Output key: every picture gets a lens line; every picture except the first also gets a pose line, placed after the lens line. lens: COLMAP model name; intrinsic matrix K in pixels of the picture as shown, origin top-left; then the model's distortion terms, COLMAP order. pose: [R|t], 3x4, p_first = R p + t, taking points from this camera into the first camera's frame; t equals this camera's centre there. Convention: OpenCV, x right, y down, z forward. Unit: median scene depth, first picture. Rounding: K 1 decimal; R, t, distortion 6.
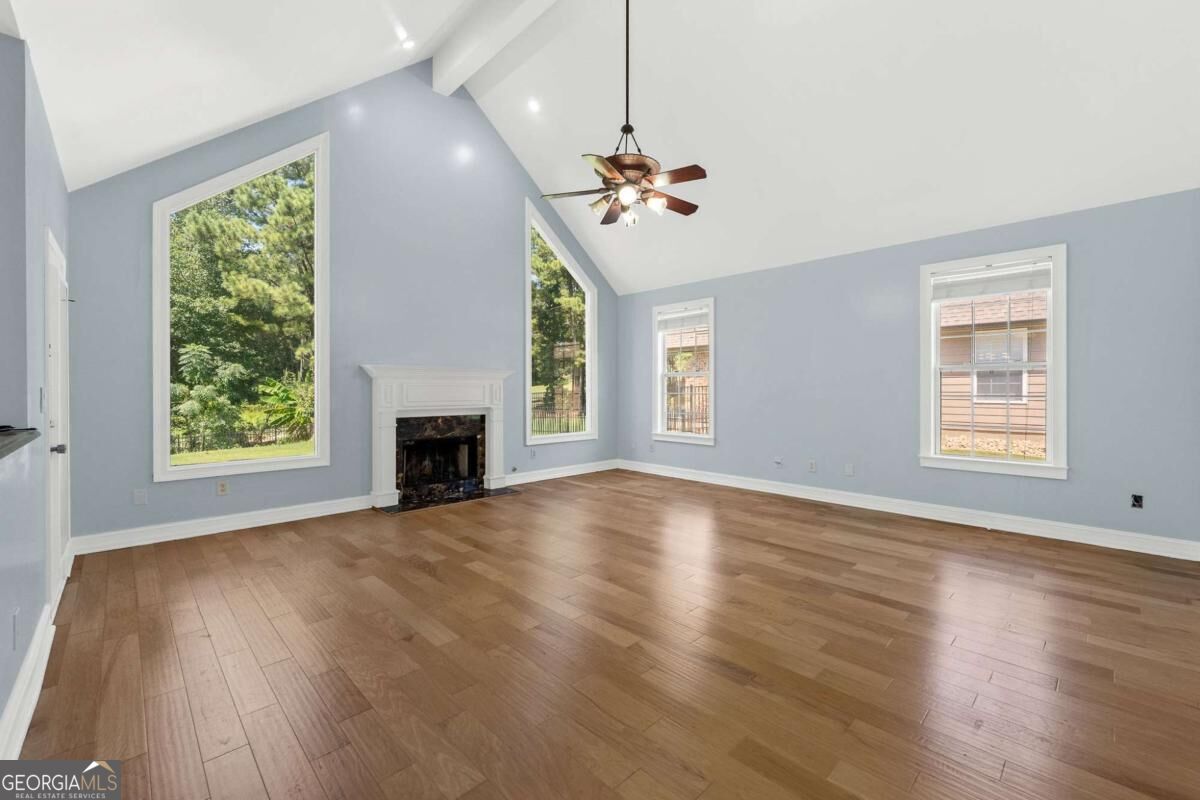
lens RADIAL K [[482.5, 0, 609.9], [0, 482.5, 393.6], [0, 0, 1]] dist [-0.009427, -0.000179]
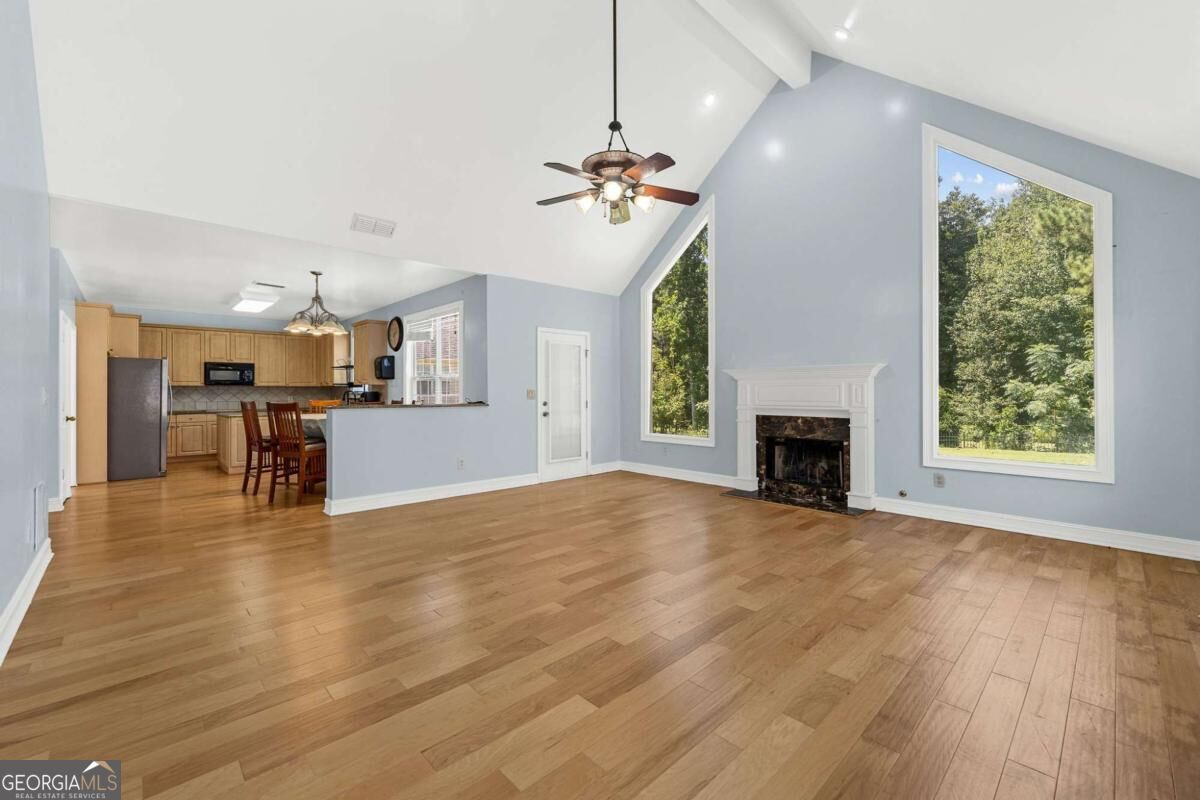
lens RADIAL K [[482.5, 0, 608.2], [0, 482.5, 389.0], [0, 0, 1]] dist [-0.009427, -0.000179]
pose [[-0.003734, -0.005679, -0.999977, 0.545781], [-0.003215, 0.999979, -0.005667, -0.002392], [0.999988, 0.003194, -0.003752, 0.522310]]
